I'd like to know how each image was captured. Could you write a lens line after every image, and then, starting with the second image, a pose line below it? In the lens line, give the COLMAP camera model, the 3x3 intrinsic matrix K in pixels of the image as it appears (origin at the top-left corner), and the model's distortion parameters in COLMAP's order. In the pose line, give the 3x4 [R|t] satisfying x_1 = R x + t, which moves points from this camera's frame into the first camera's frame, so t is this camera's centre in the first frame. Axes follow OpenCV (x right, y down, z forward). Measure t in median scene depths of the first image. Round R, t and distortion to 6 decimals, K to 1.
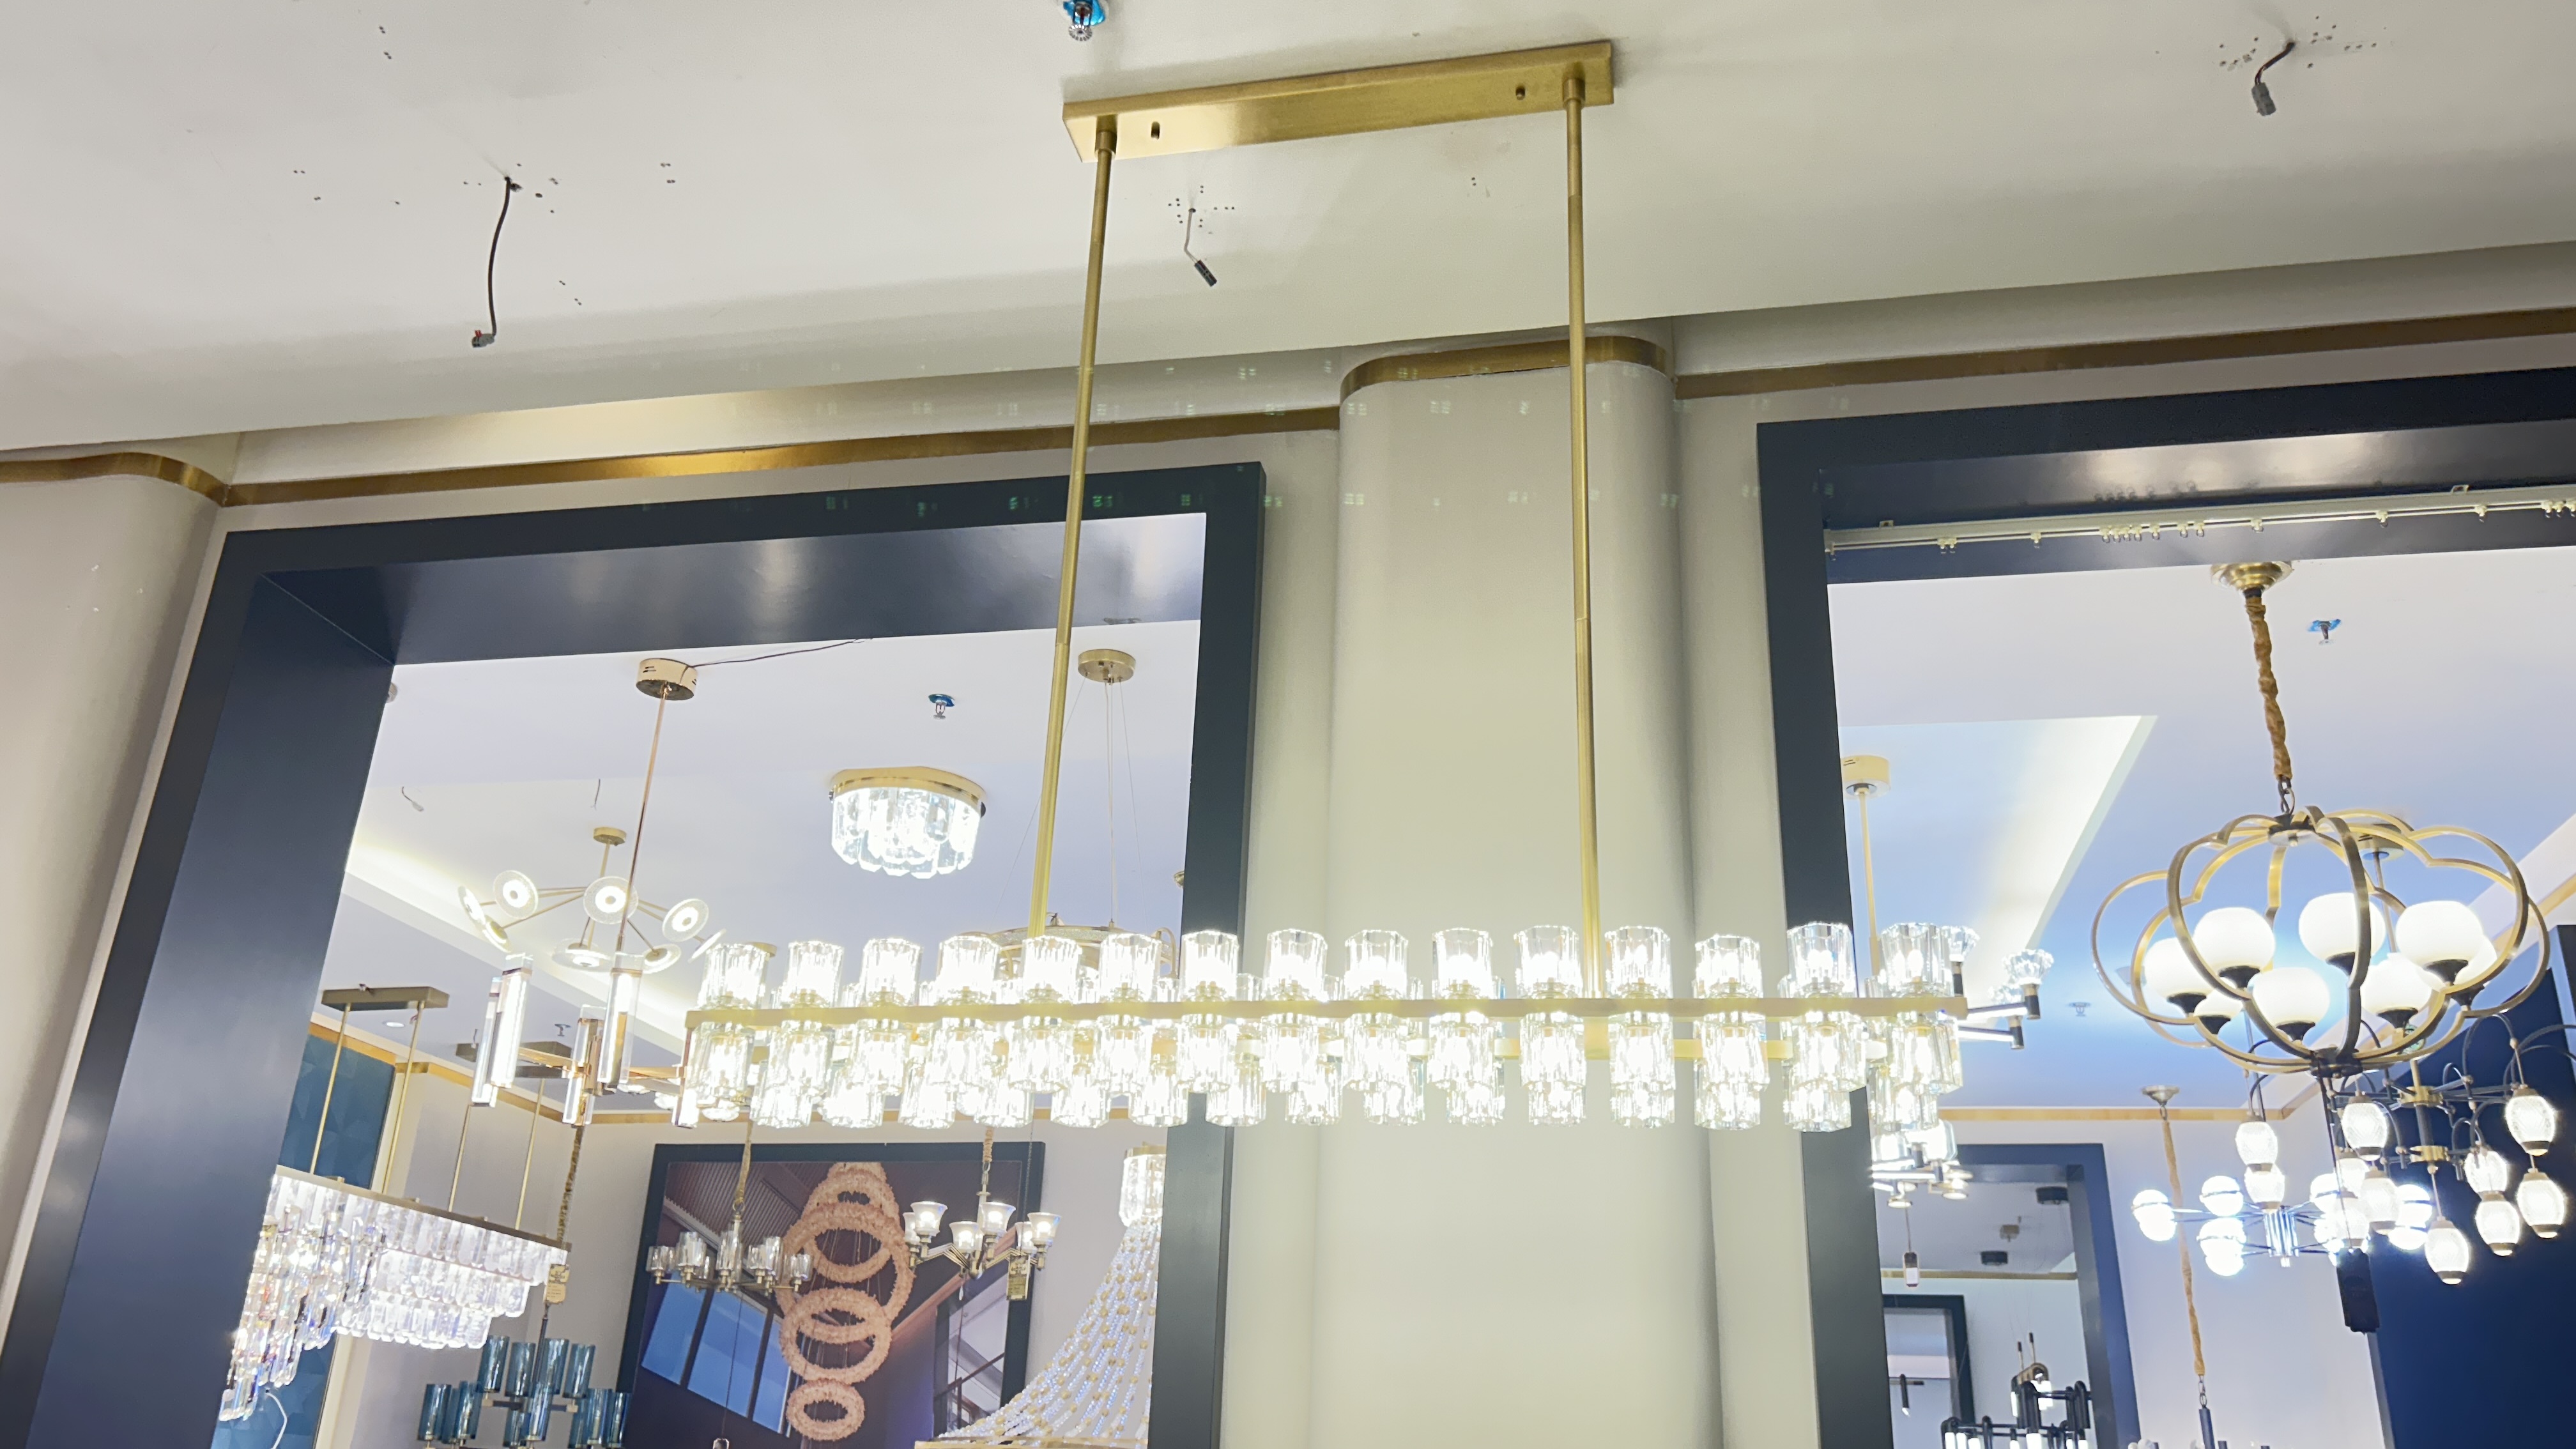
lens RADIAL K [[1944.0, 0, 1293.0], [0, 1944.0, 729.1], [0, 0, 1]] dist [0.033622, -0.013507]
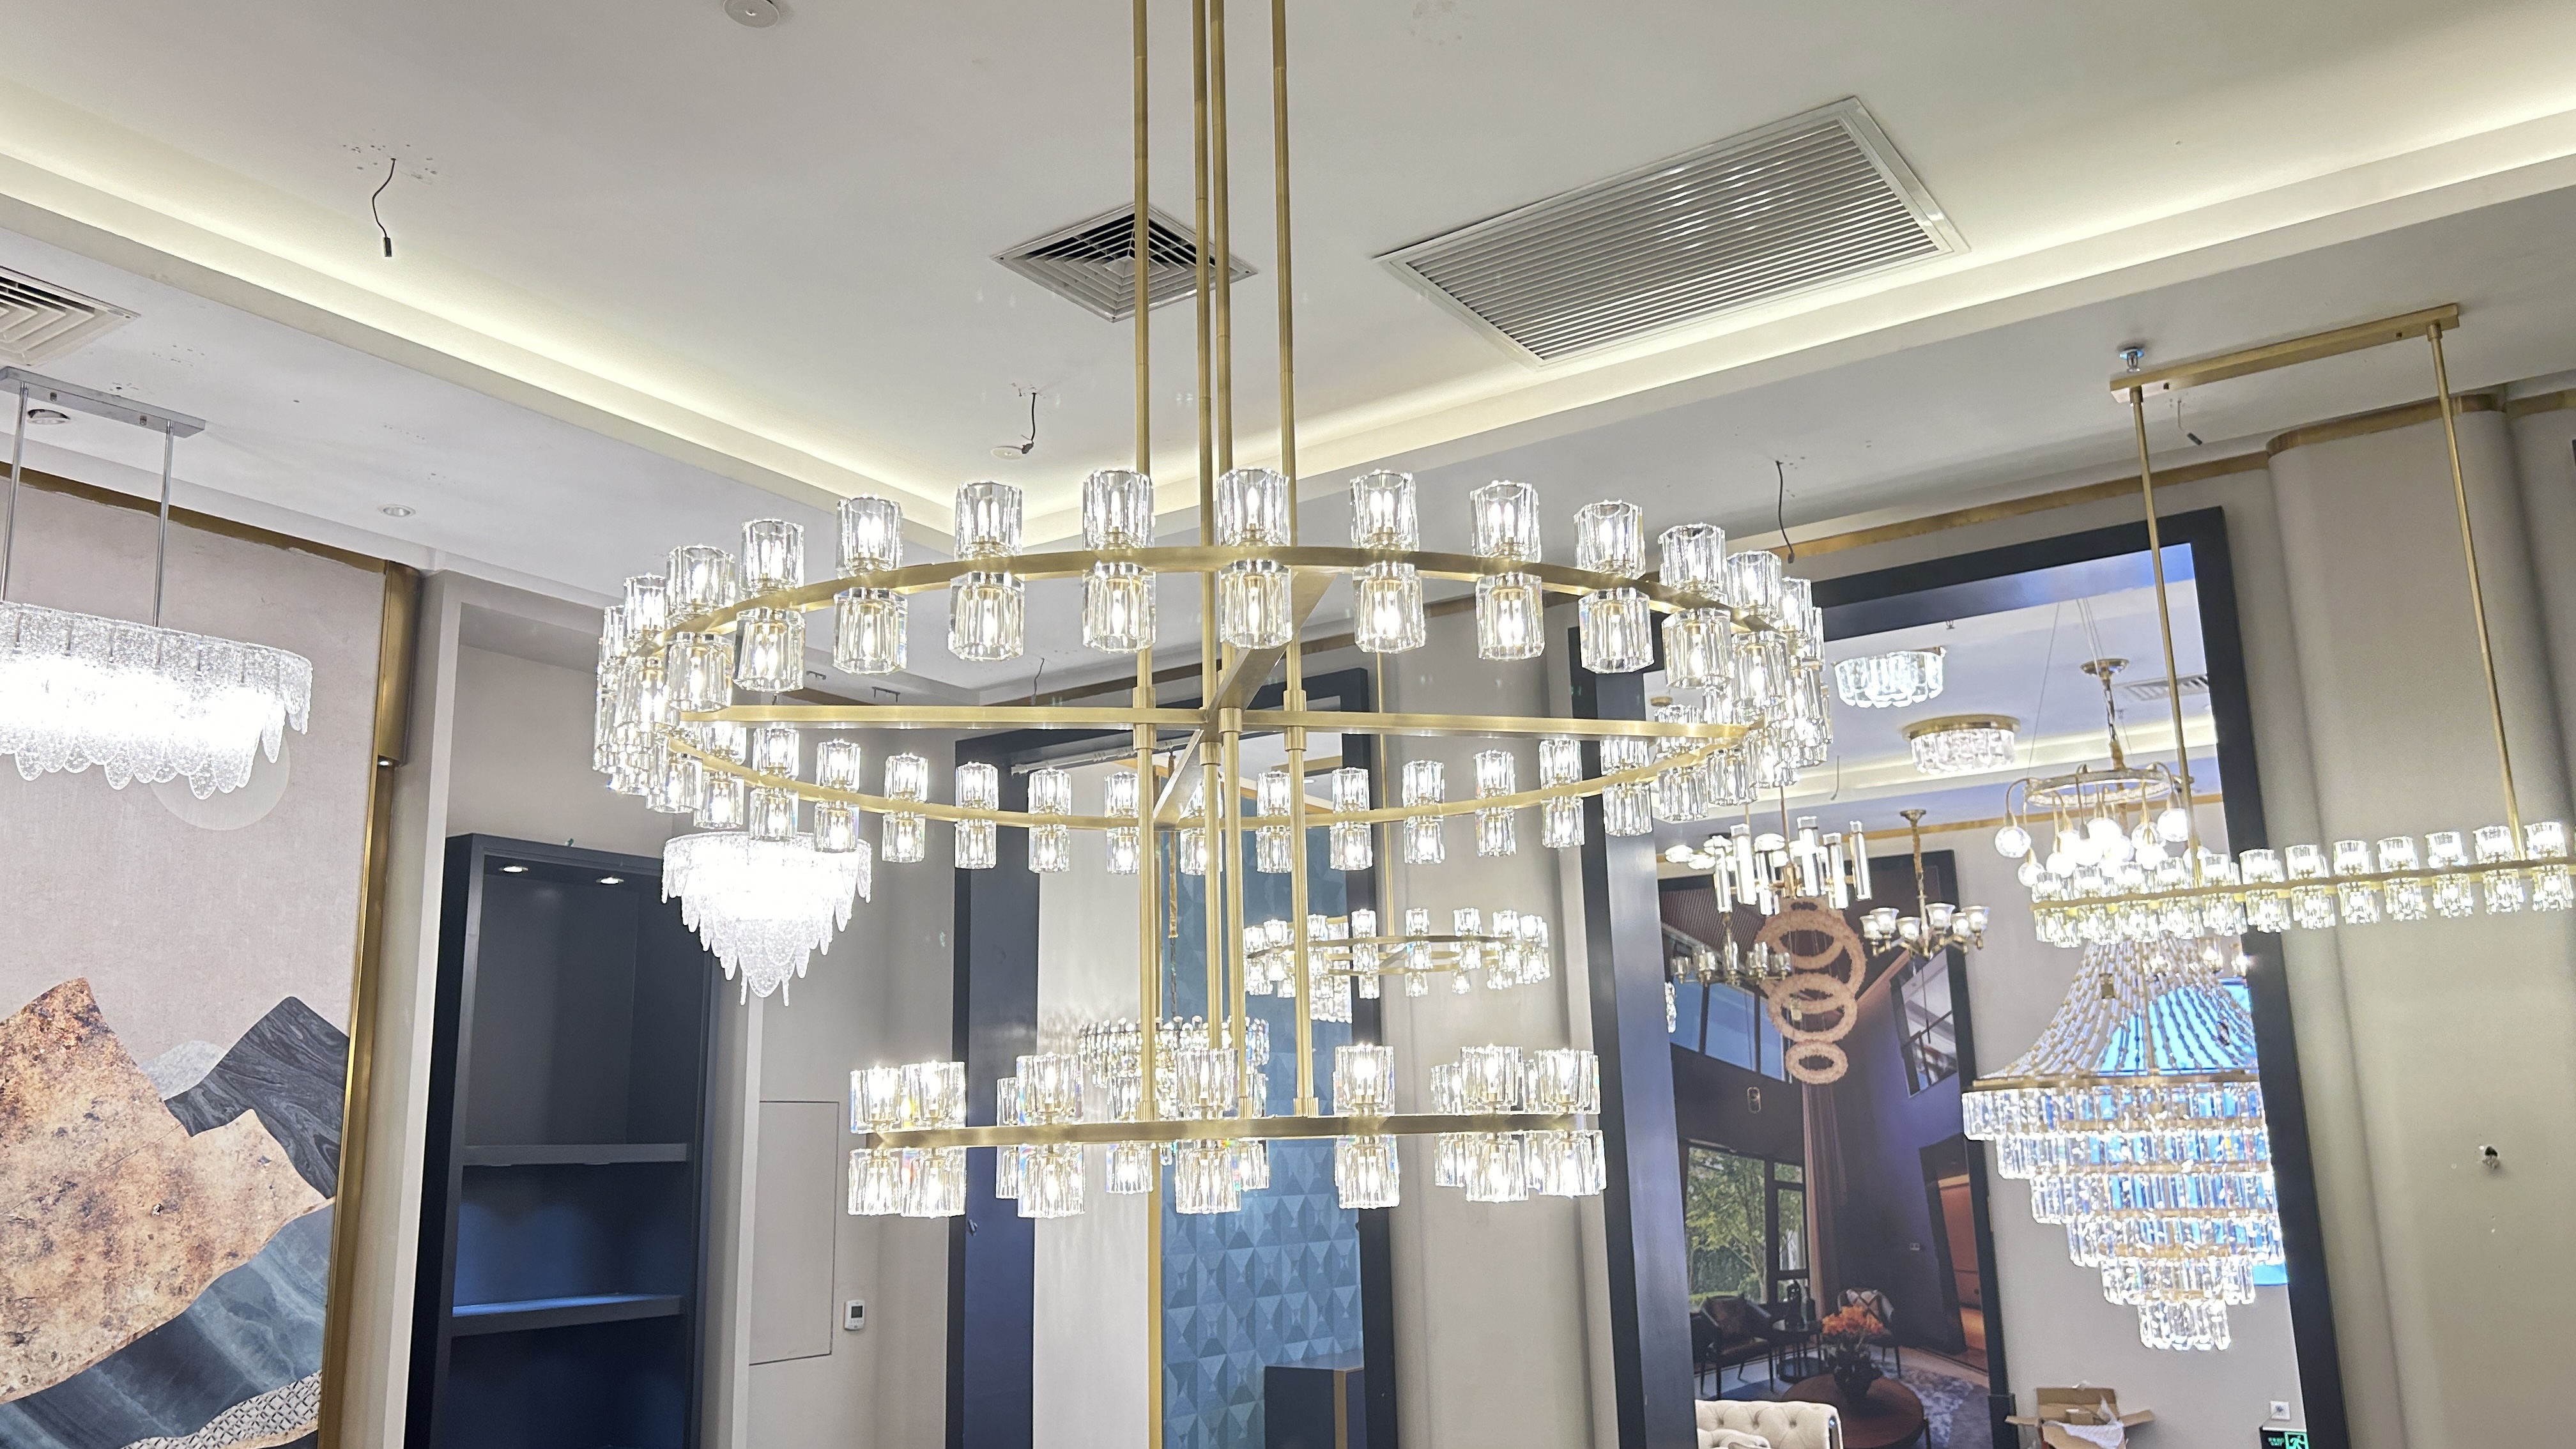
lens RADIAL K [[1944.0, 0, 1283.8], [0, 1944.0, 718.8], [0, 0, 1]] dist [0.033622, -0.013507]
pose [[0.924197, -0.142489, -0.354339, -0.070249], [0.199836, 0.971070, 0.130724, -0.126650], [0.325461, -0.191624, 0.925935, -0.308077]]
